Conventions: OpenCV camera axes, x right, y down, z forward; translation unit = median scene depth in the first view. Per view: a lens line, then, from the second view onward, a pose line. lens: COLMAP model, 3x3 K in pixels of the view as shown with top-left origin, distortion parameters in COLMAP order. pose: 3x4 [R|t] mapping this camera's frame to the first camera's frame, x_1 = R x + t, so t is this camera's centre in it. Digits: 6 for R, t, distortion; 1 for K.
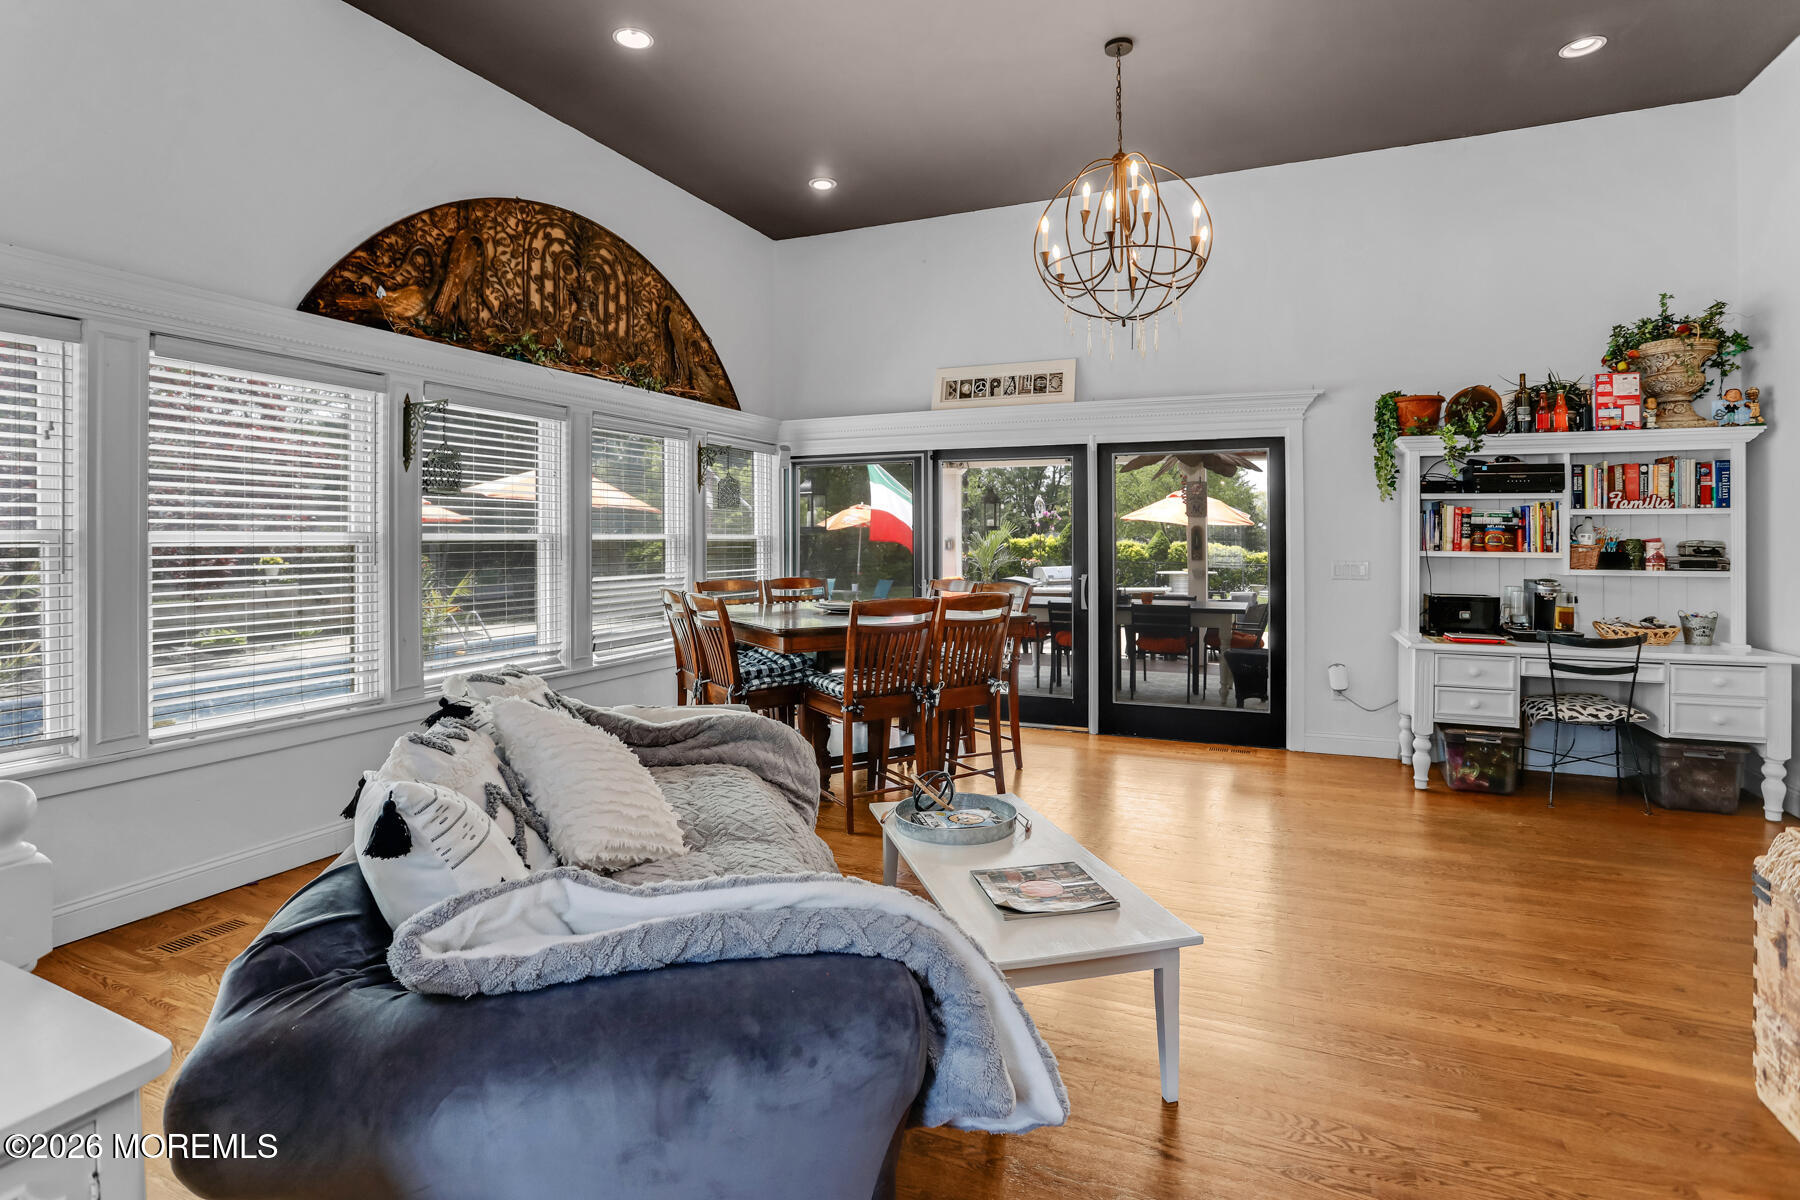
lens RADIAL K [[917.6, 0, 887.8], [0, 917.6, 528.5], [0, 0, 1]] dist [-0.004060, -0.000335]
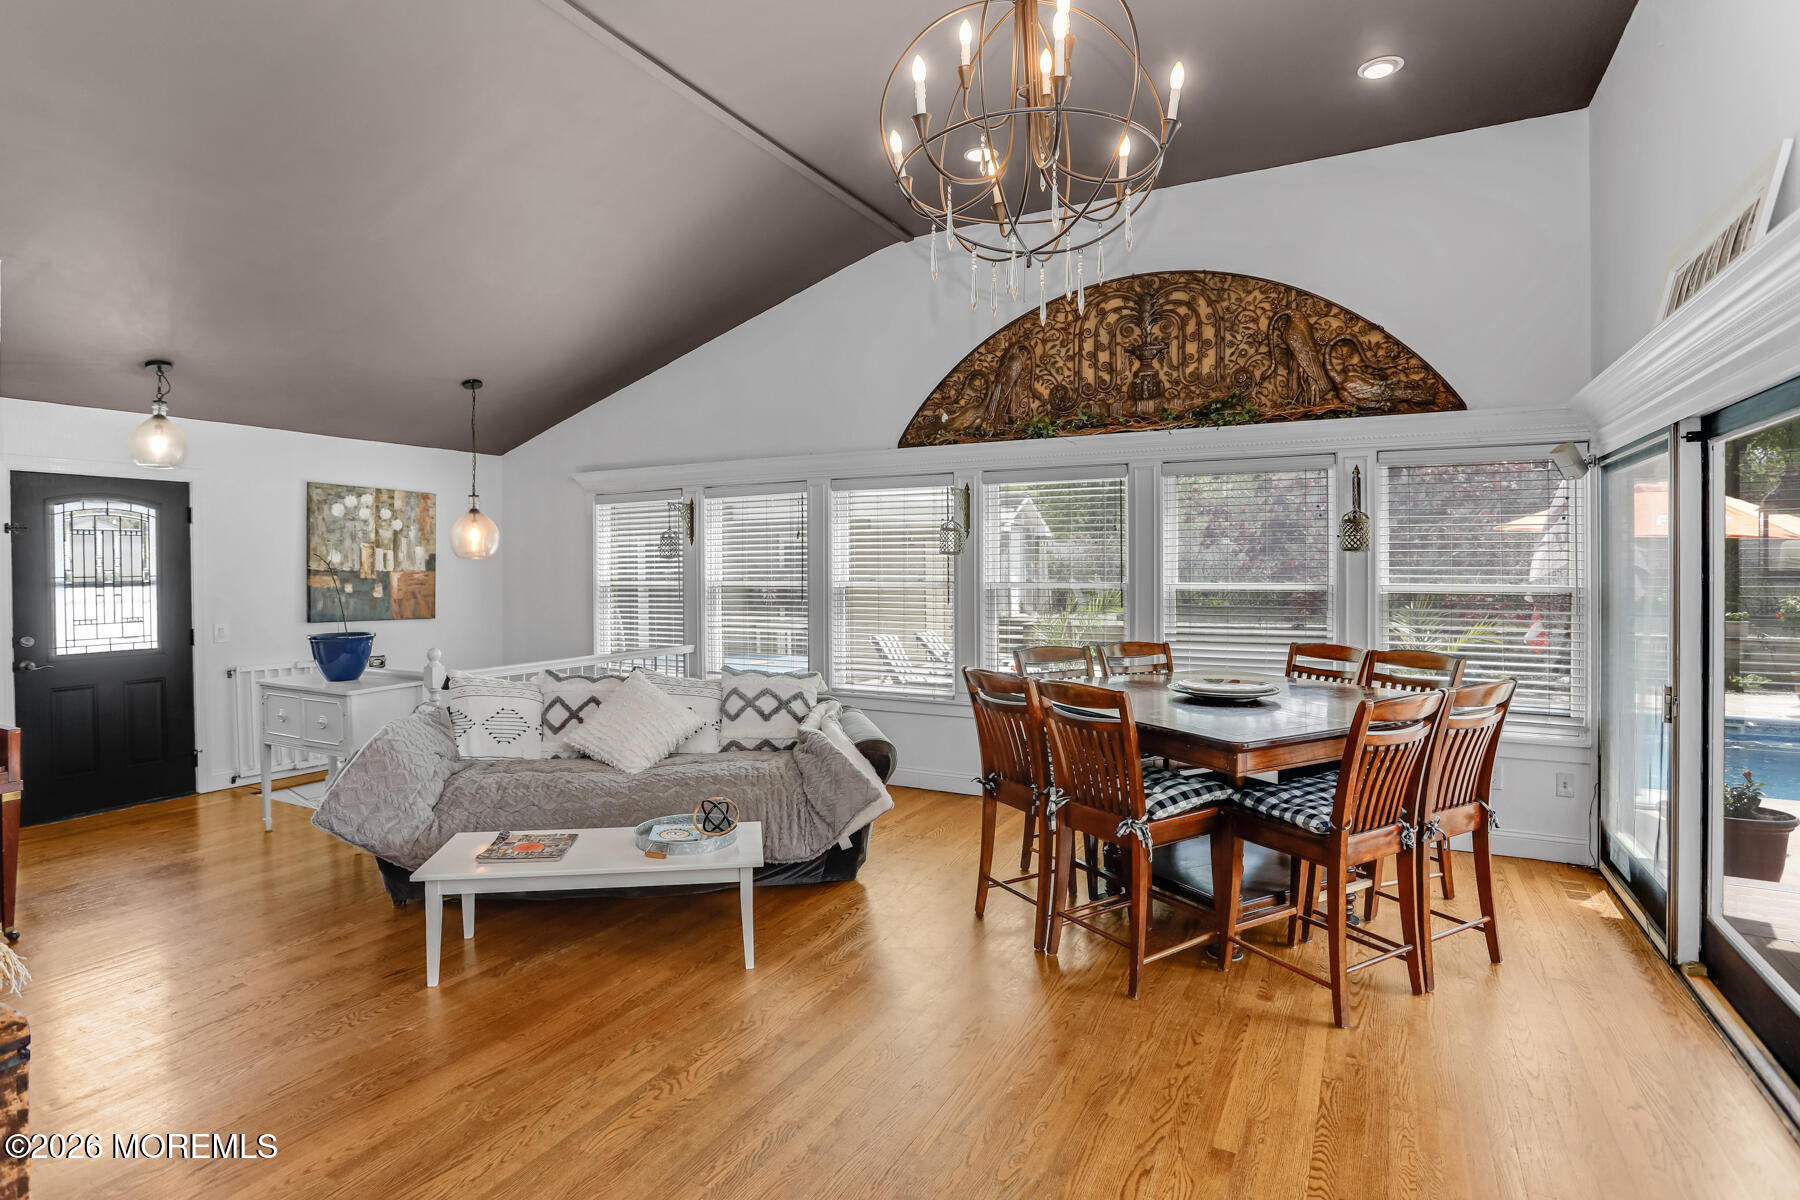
lens RADIAL K [[917.6, 0, 901.7], [0, 917.6, 592.8], [0, 0, 1]] dist [-0.004060, -0.000335]
pose [[-0.056243, 0.016532, -0.998280, 0.742775], [0.003964, 0.999859, 0.016334, -0.003141], [0.998409, -0.003039, -0.056301, 0.829443]]
